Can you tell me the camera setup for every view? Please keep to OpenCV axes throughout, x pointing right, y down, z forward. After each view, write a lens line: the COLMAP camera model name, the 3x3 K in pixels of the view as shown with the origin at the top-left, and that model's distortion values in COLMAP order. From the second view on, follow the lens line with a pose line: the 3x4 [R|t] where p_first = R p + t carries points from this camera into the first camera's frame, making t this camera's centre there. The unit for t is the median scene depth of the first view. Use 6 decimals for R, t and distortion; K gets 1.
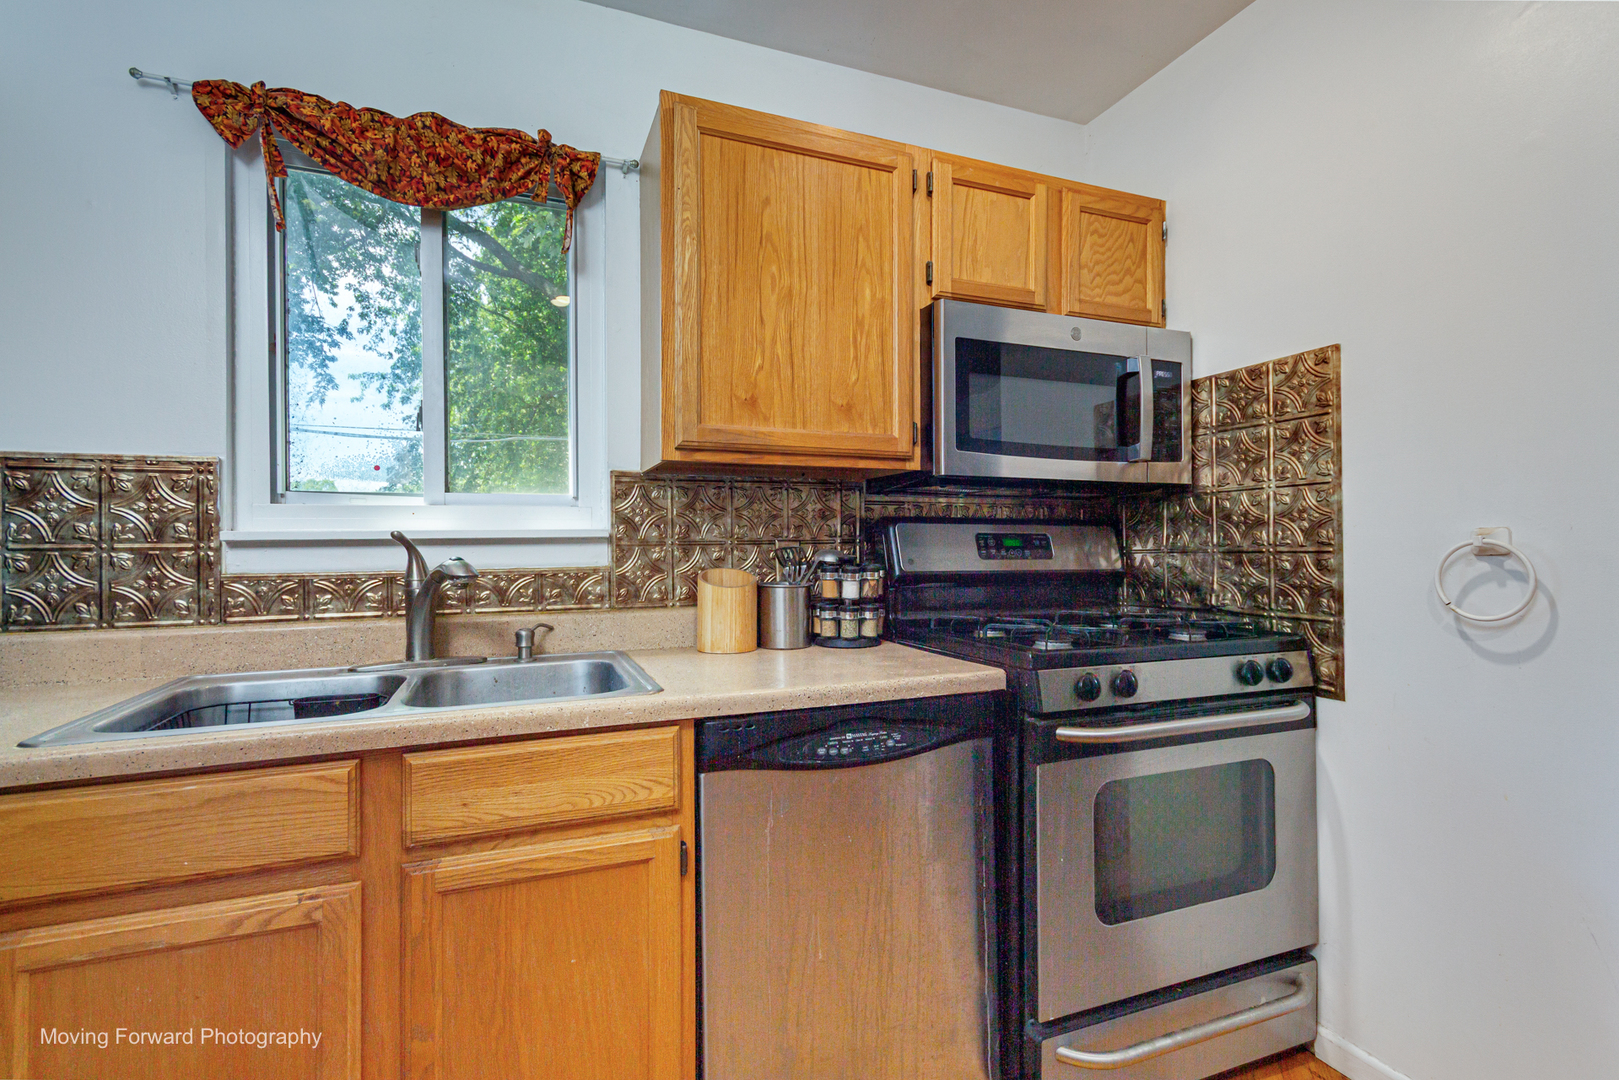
lens RADIAL K [[749.8, 0, 814.0], [0, 749.8, 541.6], [0, 0, 1]] dist [0.006011, -0.000264]
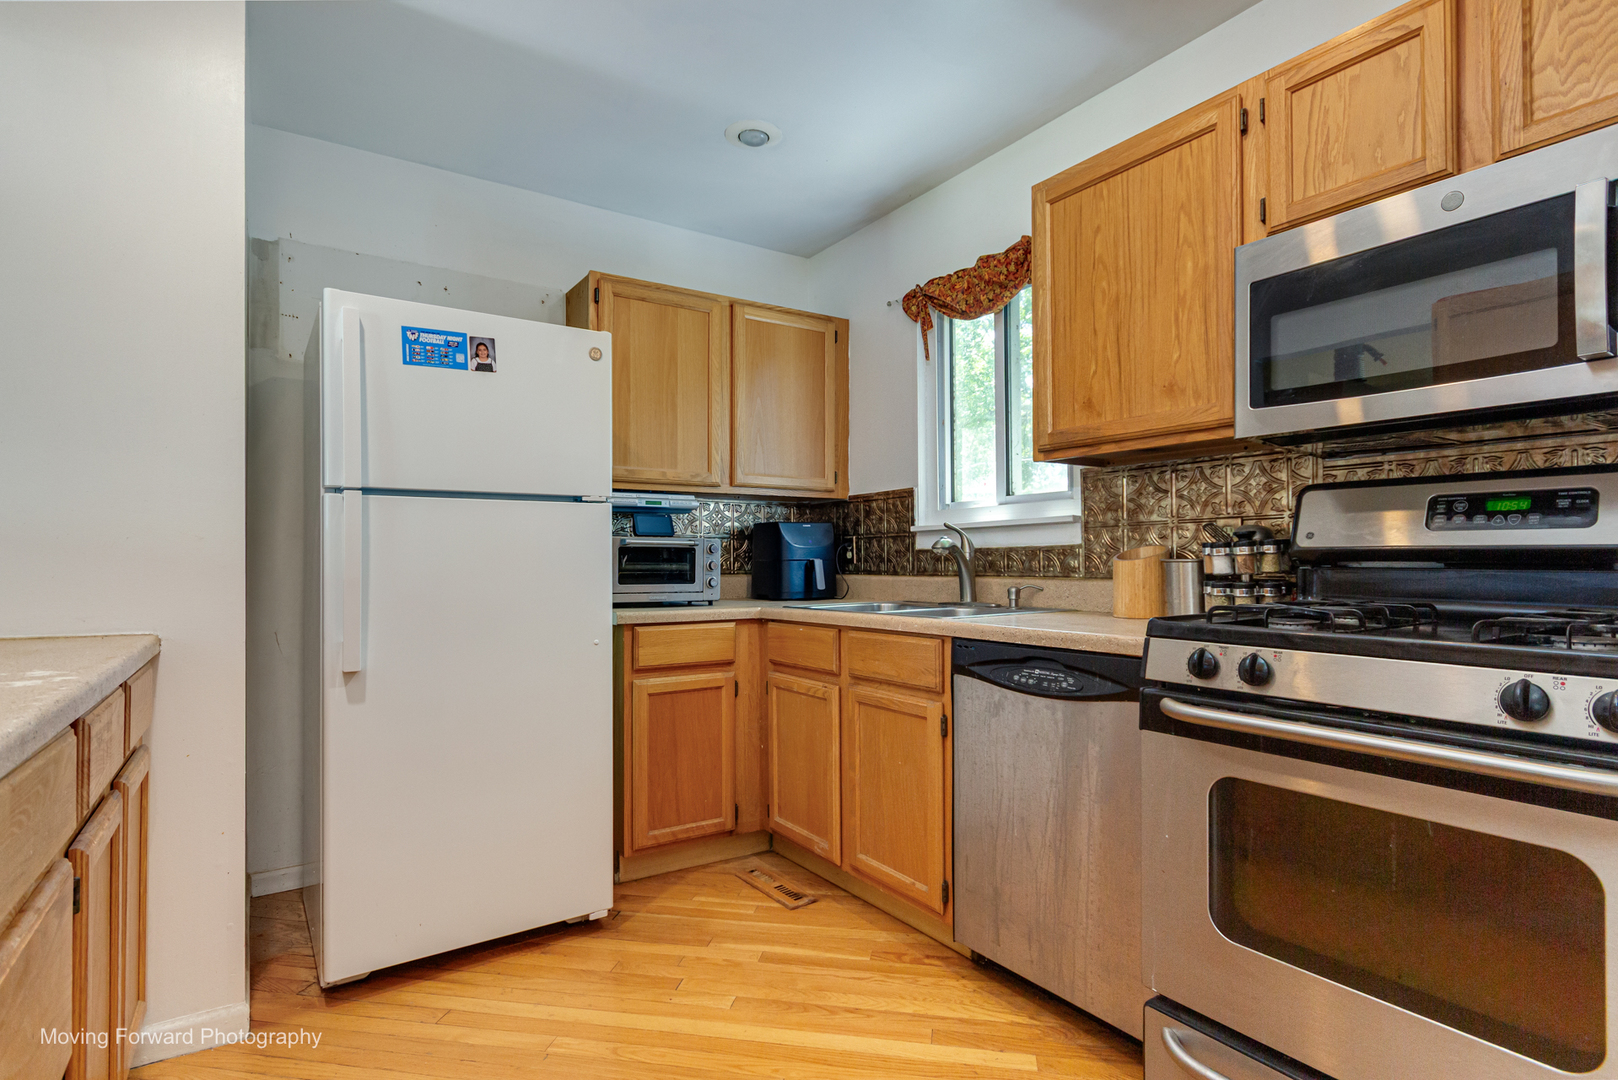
lens RADIAL K [[832.9, 0, 813.2], [0, 832.9, 548.5], [0, 0, 1]] dist [0.001756, 0.000592]
pose [[0.202405, -0.009627, -0.979255, 1.082612], [0.010229, 0.999918, -0.007716, 0.049383], [0.979249, -0.008455, 0.202487, 0.287421]]
